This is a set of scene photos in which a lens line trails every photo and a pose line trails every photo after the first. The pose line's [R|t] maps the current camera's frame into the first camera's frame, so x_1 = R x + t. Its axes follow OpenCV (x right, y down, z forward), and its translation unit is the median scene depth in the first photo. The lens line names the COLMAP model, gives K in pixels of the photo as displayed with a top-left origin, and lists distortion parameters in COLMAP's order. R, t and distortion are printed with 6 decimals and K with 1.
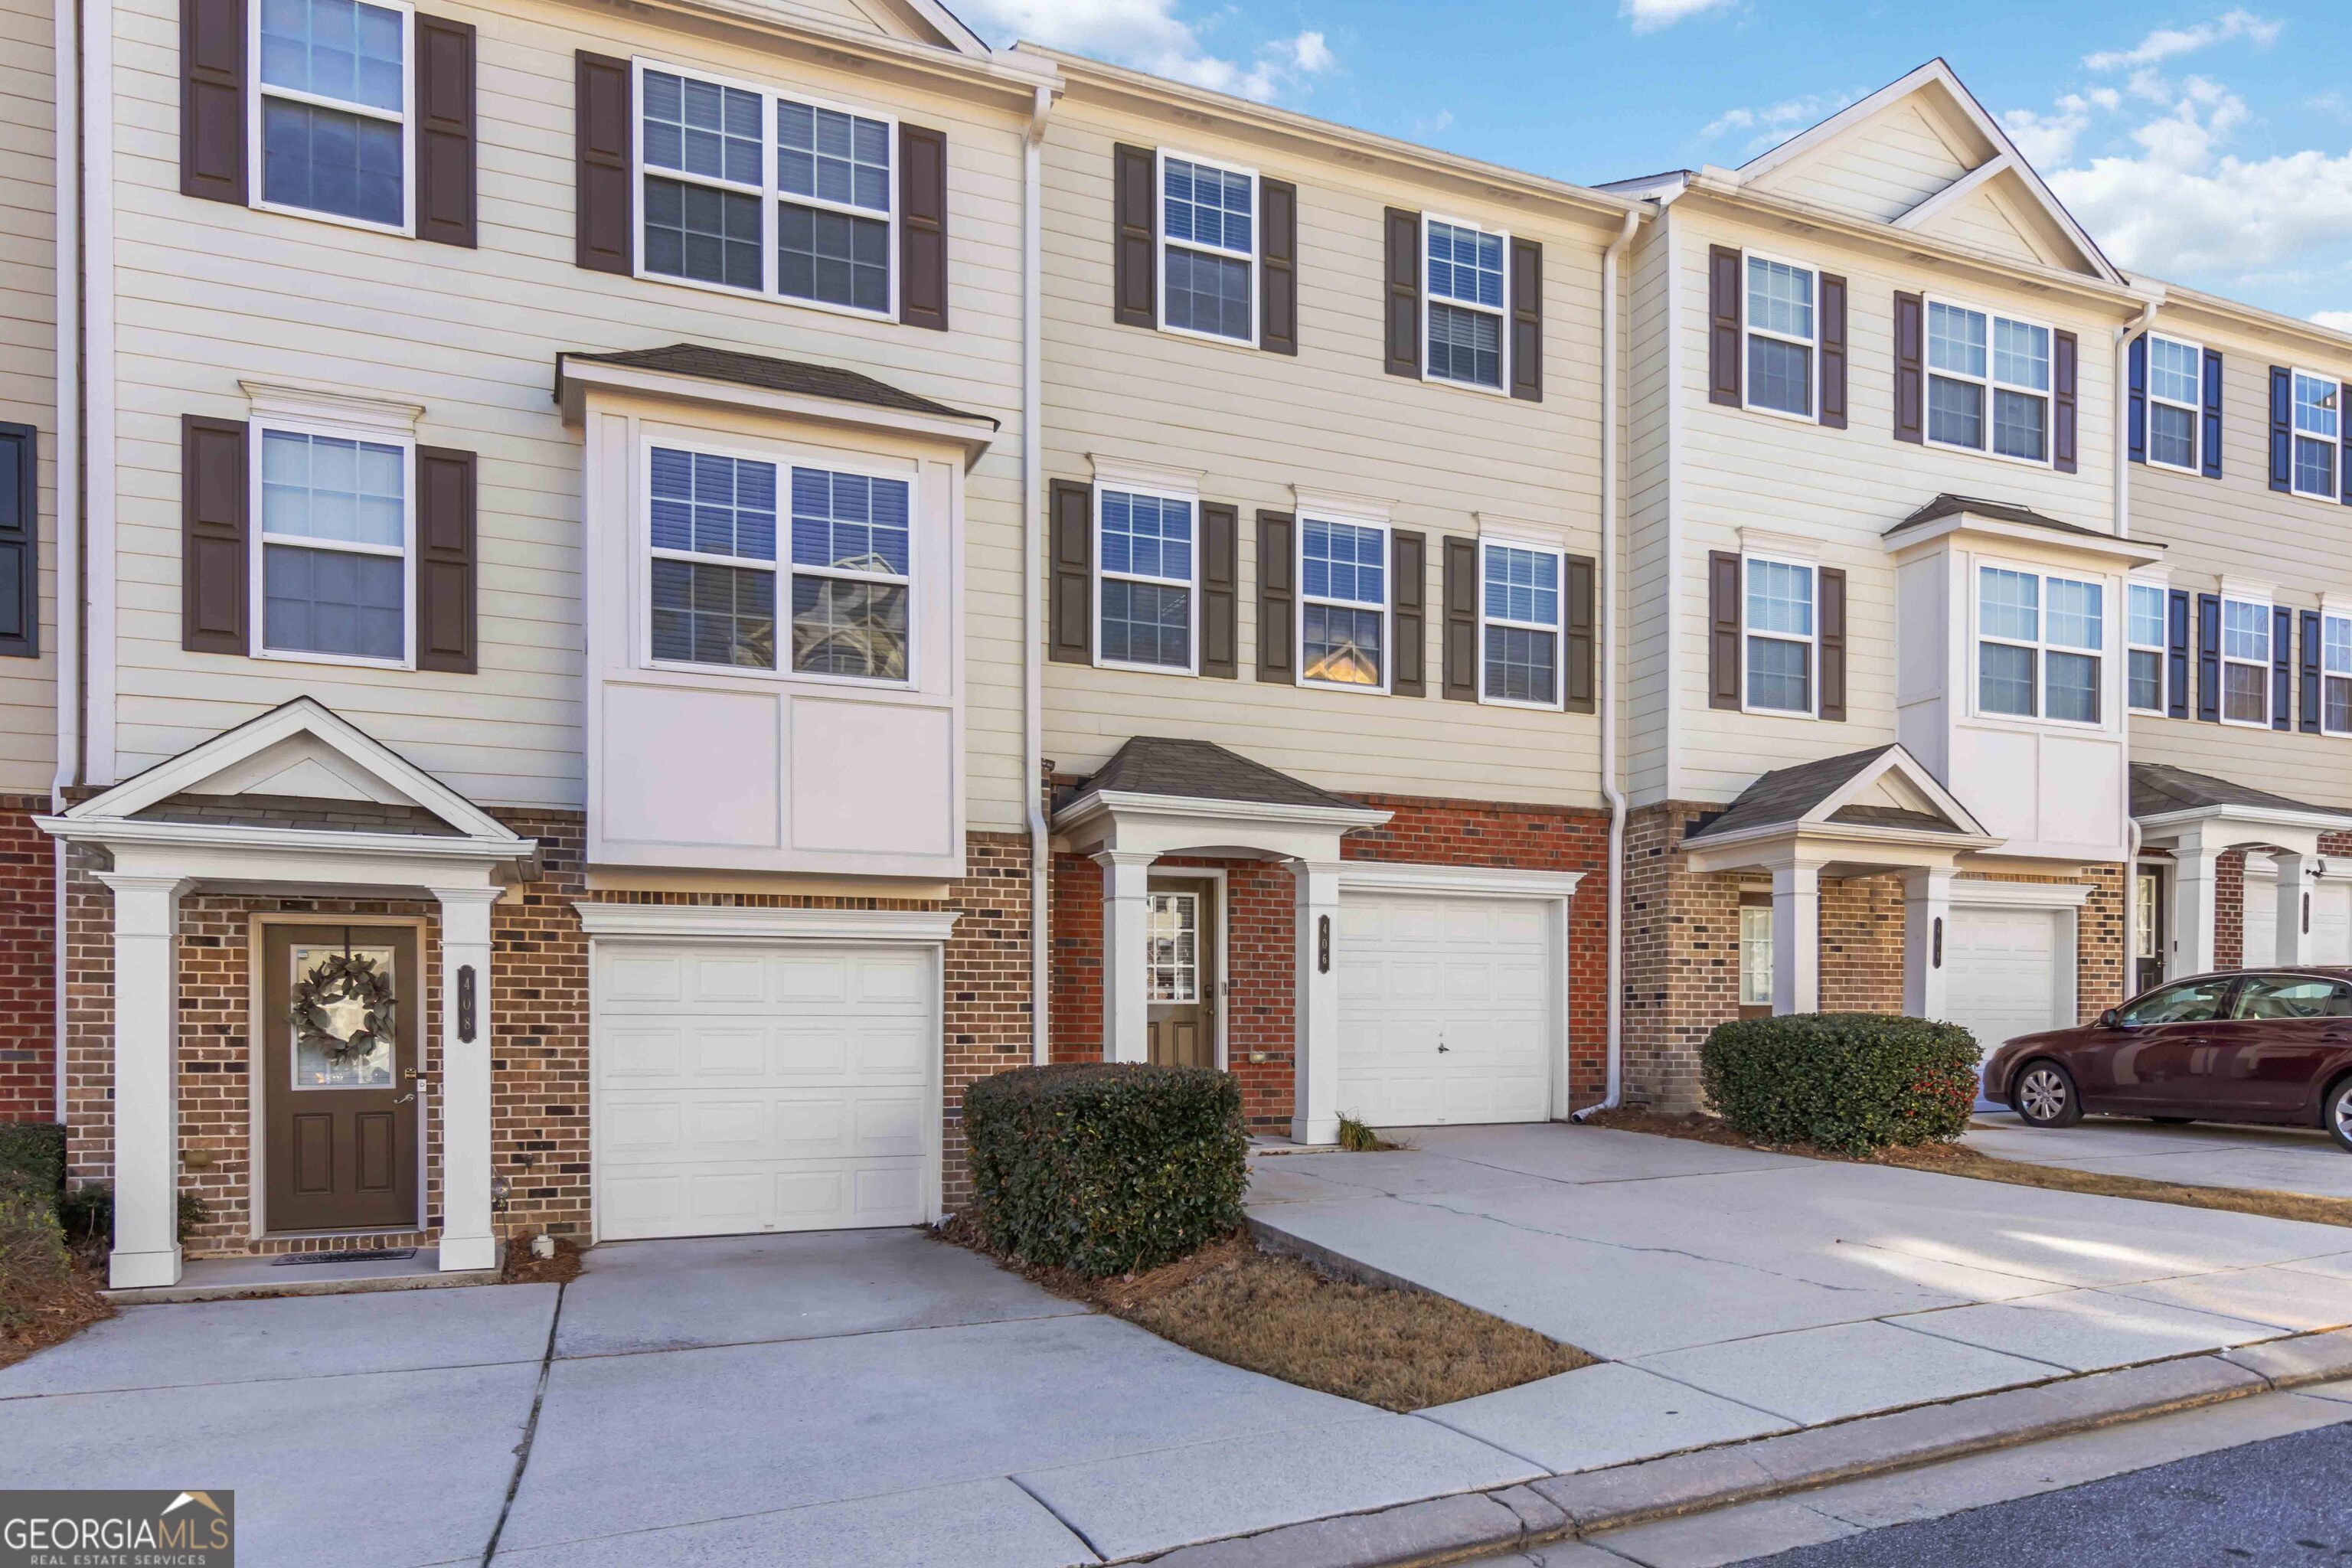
lens RADIAL K [[1506.9, 0, 980.3], [0, 1506.9, 954.9], [0, 0, 1]] dist [0.004442, -0.001308]
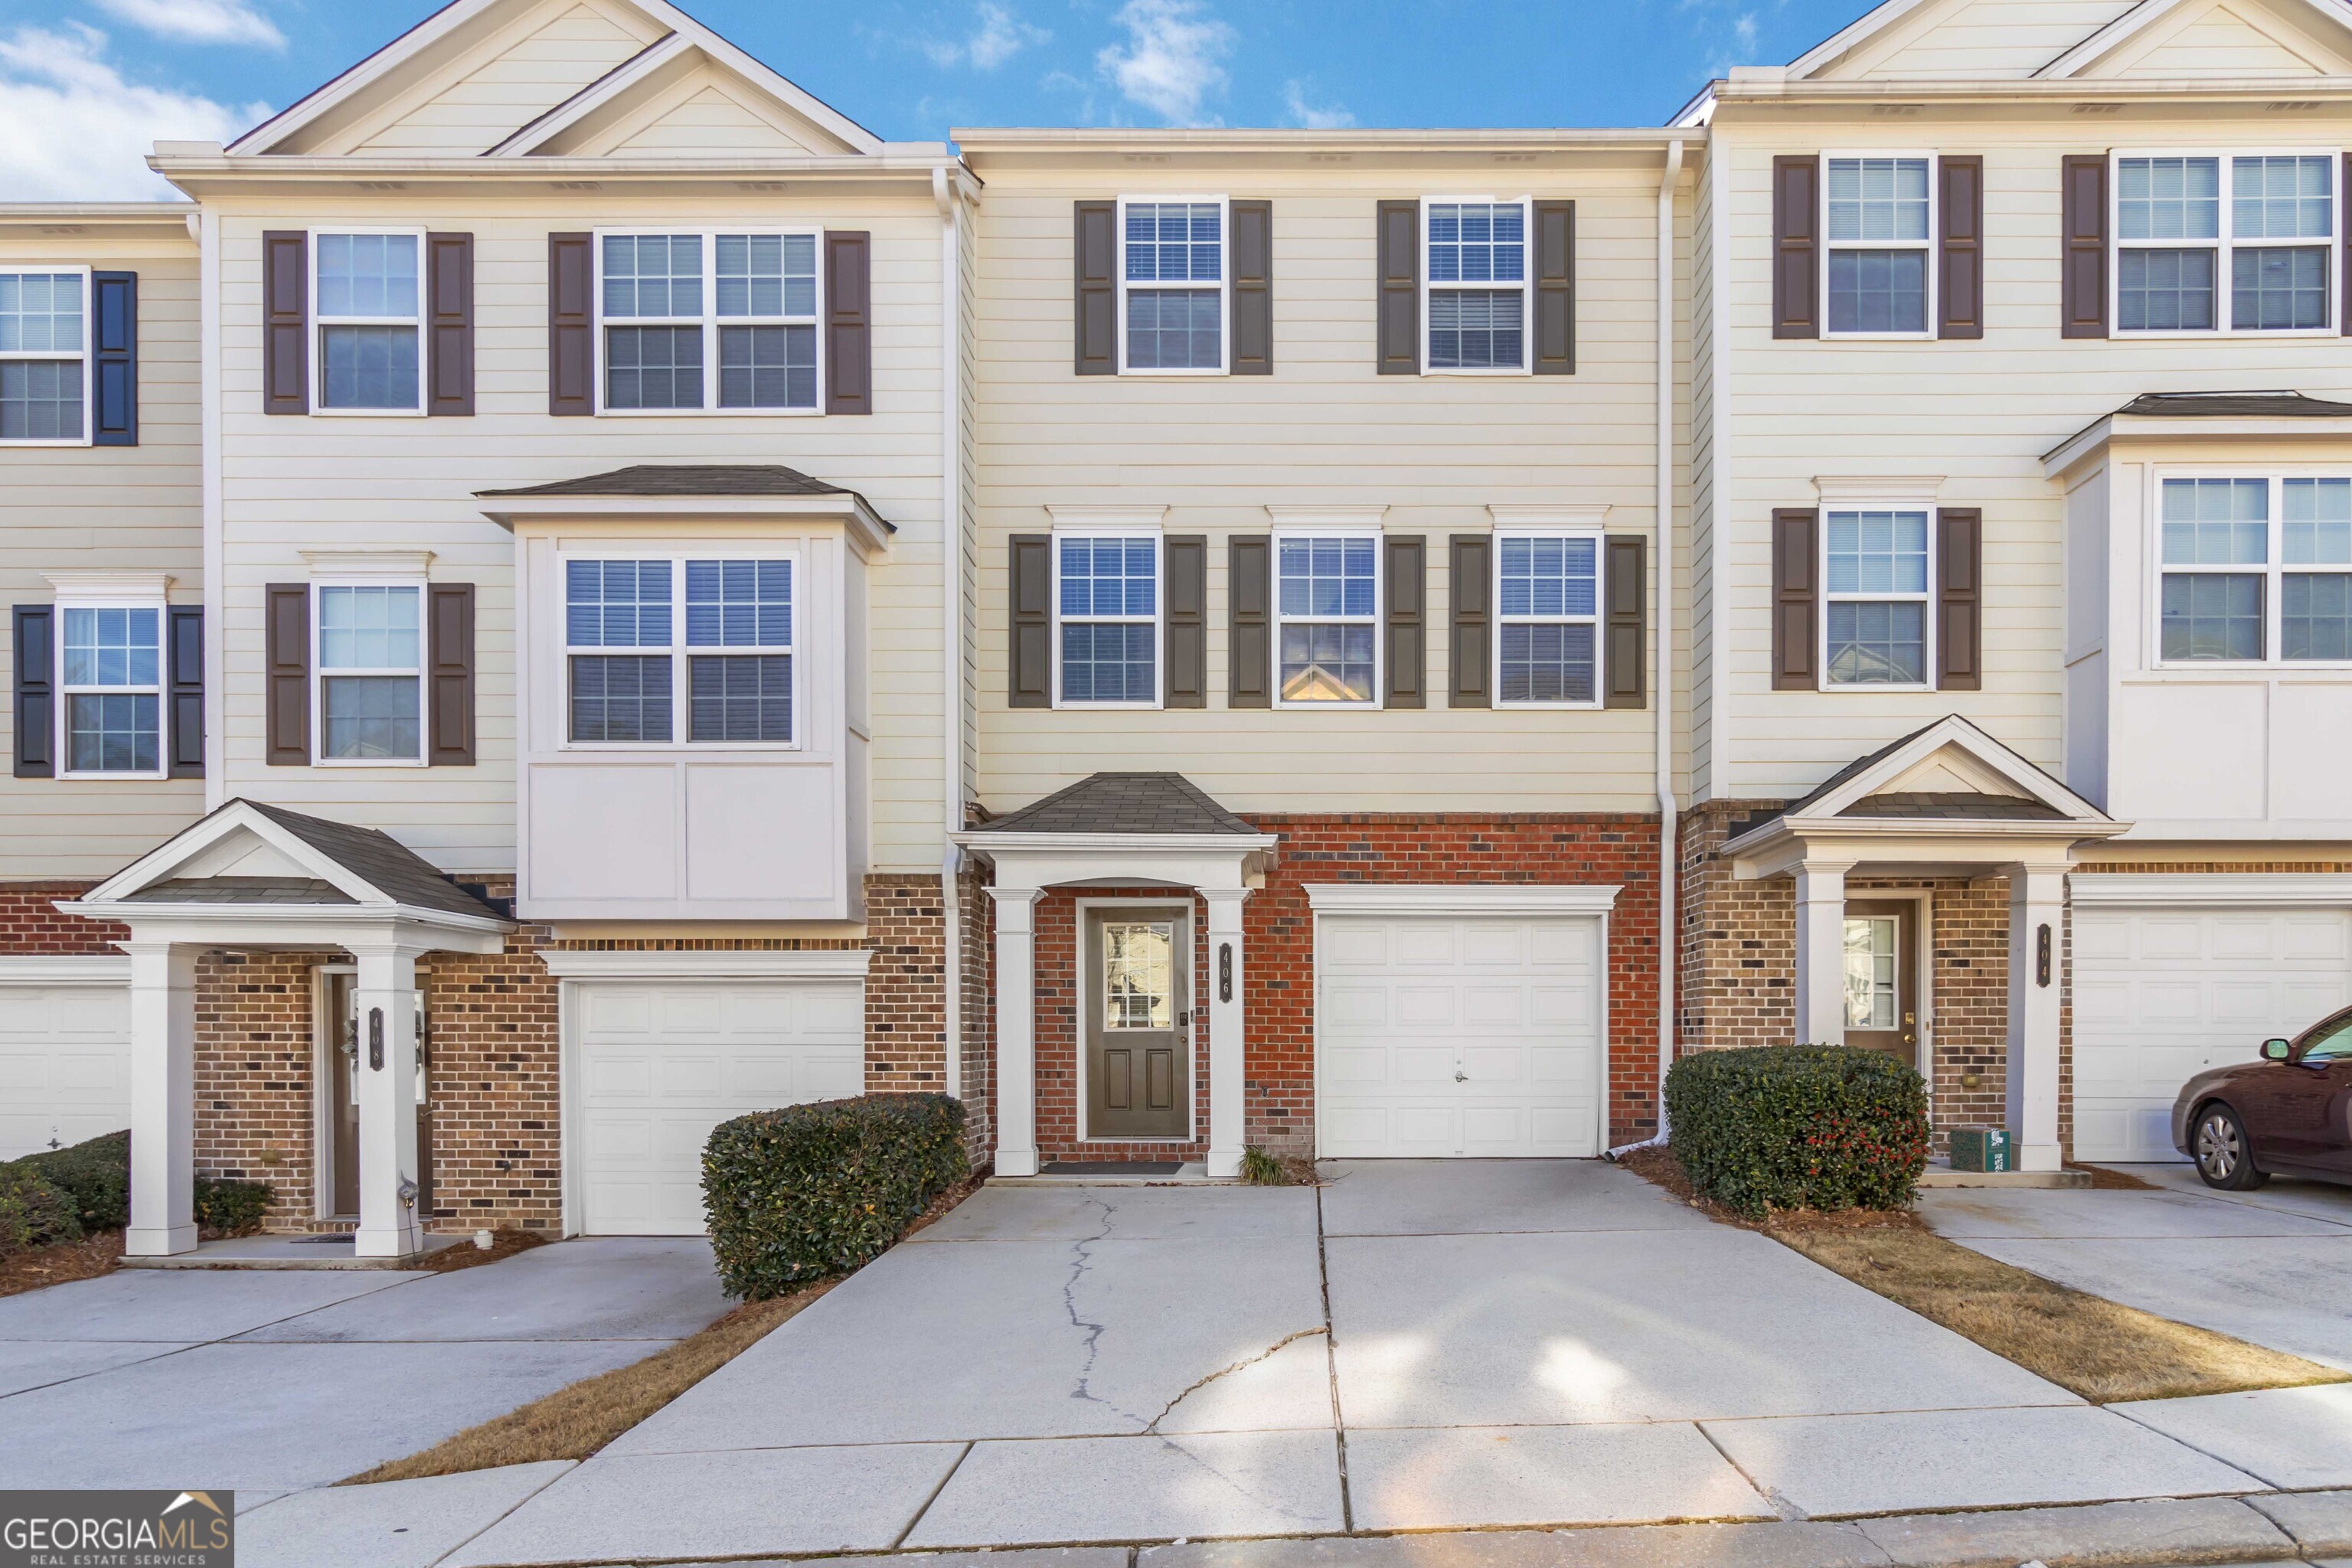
lens RADIAL K [[1310.9, 0, 1177.3], [0, 1310.9, 976.2], [0, 0, 1]] dist [0.001507, 0.000869]
pose [[0.929914, -0.014821, -0.367478, 0.477189], [0.017724, 0.999833, 0.004524, -0.008692], [0.367349, -0.010720, 0.930021, 0.181261]]
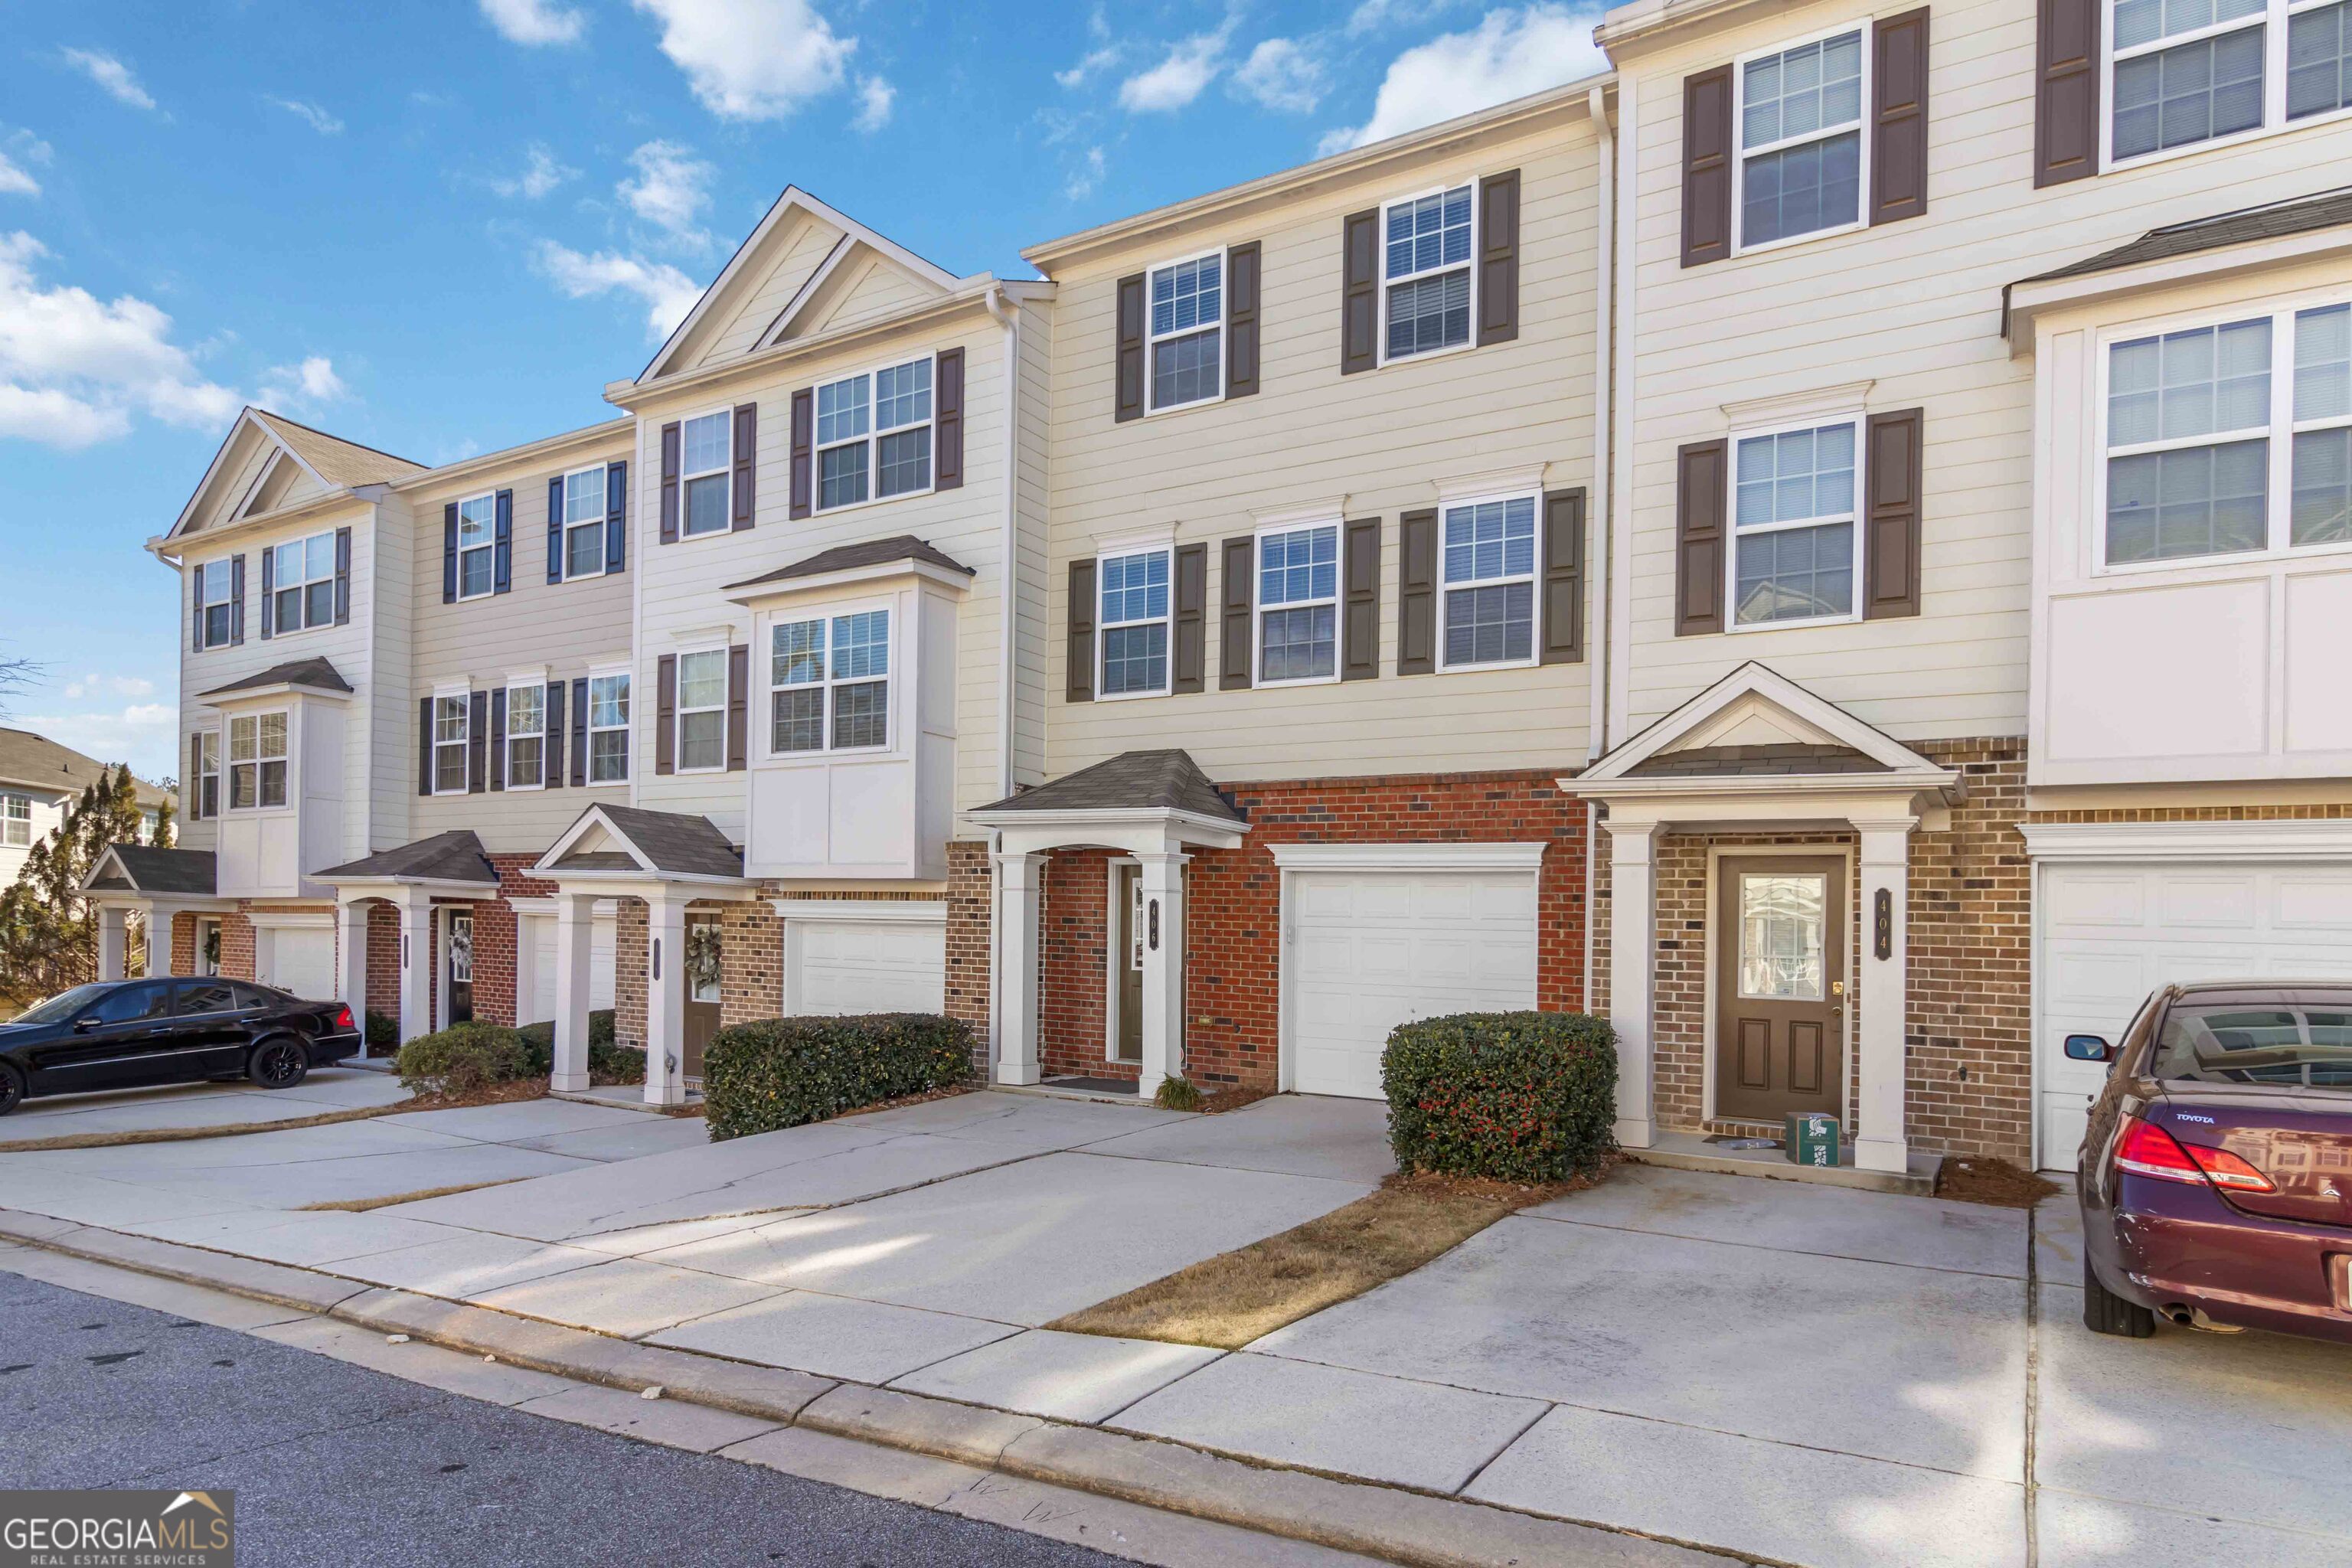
lens RADIAL K [[1269.3, 0, 1174.0], [0, 1269.3, 871.8], [0, 0, 1]] dist [0.001909, 0.001738]
pose [[0.625490, -0.023875, -0.779867, 0.924861], [0.011327, 0.999704, -0.021520, -0.024543], [0.780150, 0.004627, 0.625576, 0.379011]]
